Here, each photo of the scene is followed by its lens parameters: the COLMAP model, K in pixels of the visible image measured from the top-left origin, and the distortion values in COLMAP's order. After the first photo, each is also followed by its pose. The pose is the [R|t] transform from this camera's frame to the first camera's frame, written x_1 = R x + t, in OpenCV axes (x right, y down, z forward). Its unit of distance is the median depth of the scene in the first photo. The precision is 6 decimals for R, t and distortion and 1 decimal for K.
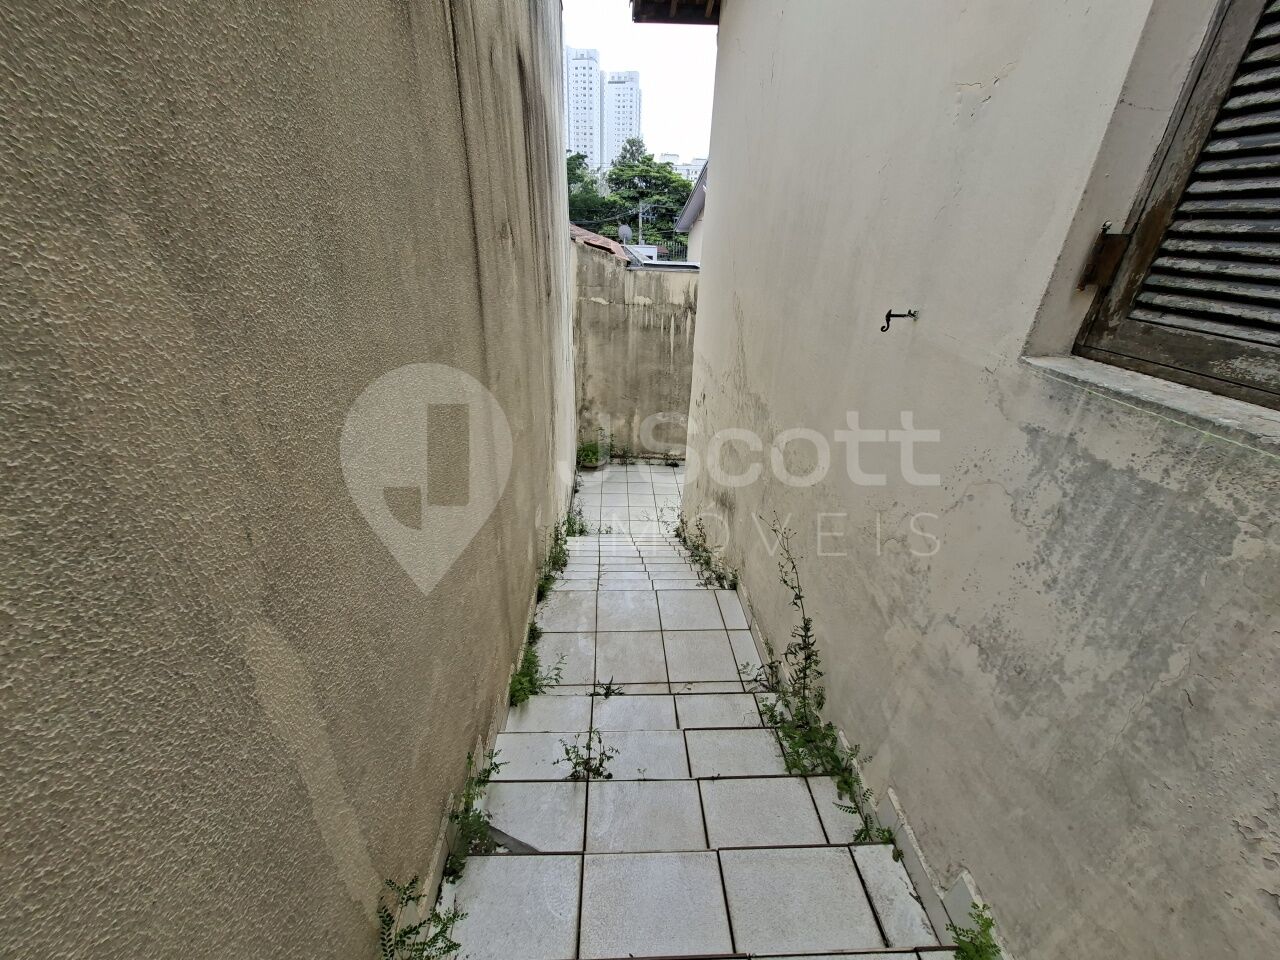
lens RADIAL K [[503.9, 0, 641.8], [0, 503.9, 482.7], [0, 0, 1]] dist [-0.005606, 0.001424]
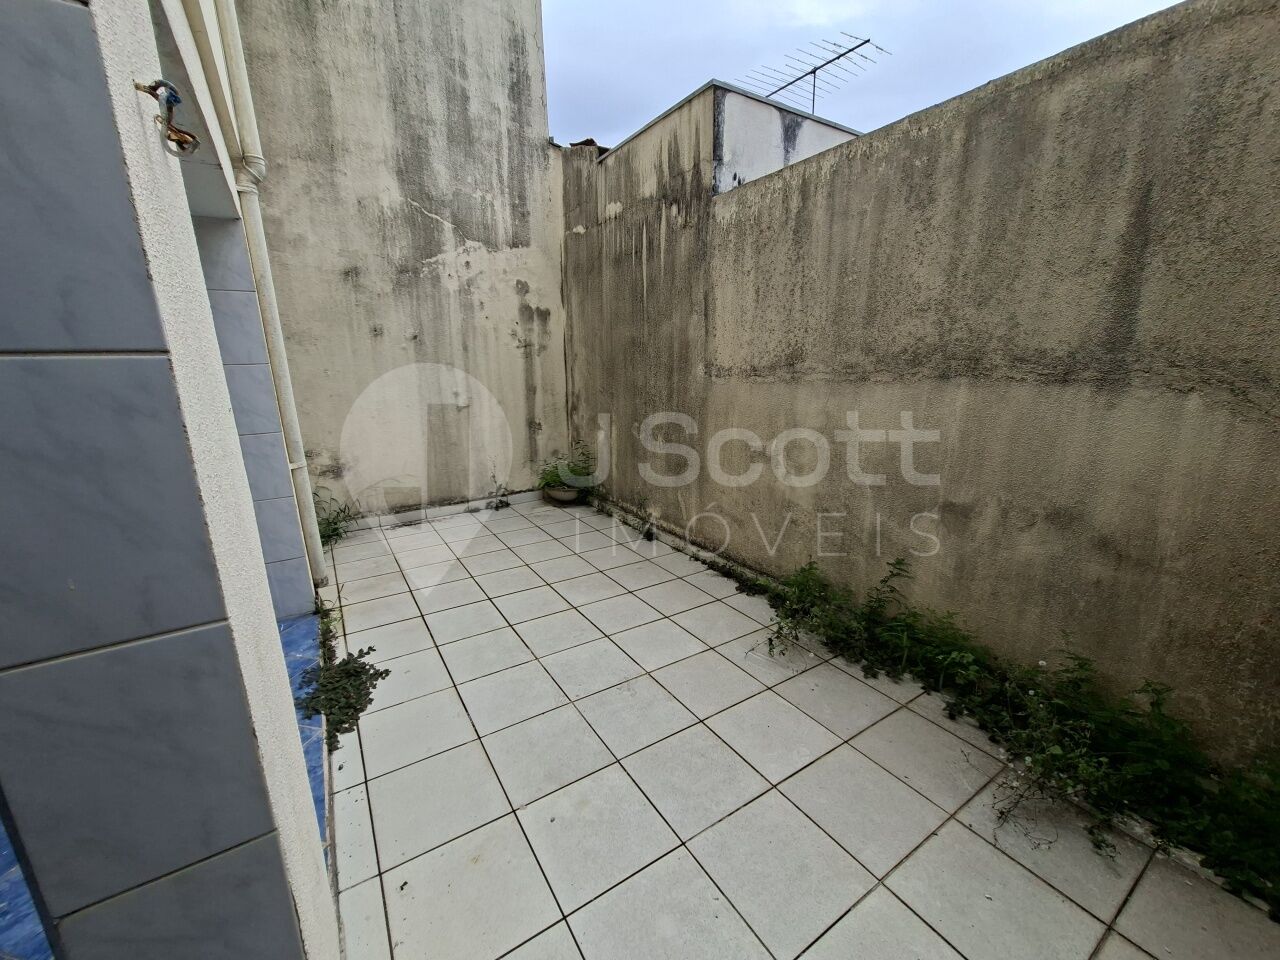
lens RADIAL K [[503.9, 0, 639.1], [0, 503.9, 484.5], [0, 0, 1]] dist [-0.005606, 0.001424]
pose [[0.502176, 0.162053, -0.849446, 0.489520], [-0.362841, 0.931121, -0.036870, -0.062825], [0.784962, 0.326730, 0.526386, 0.755753]]
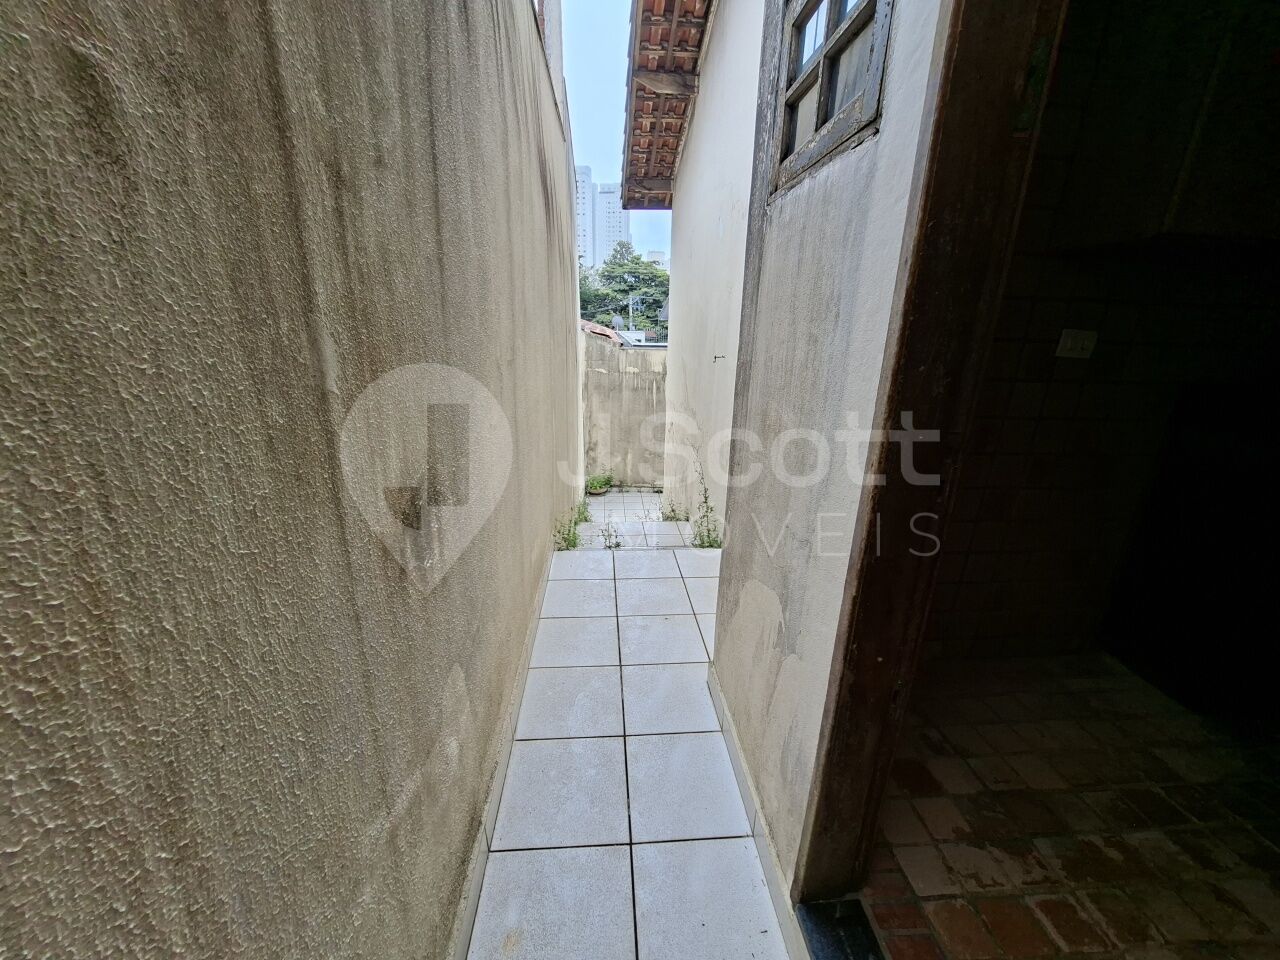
lens RADIAL K [[503.9, 0, 641.2], [0, 503.9, 479.3], [0, 0, 1]] dist [-0.005606, 0.001424]
pose [[0.999704, -0.021879, 0.010673, 0.004026], [0.023249, 0.988079, -0.152184, 0.135642], [-0.007217, 0.152387, 0.988295, -0.299607]]
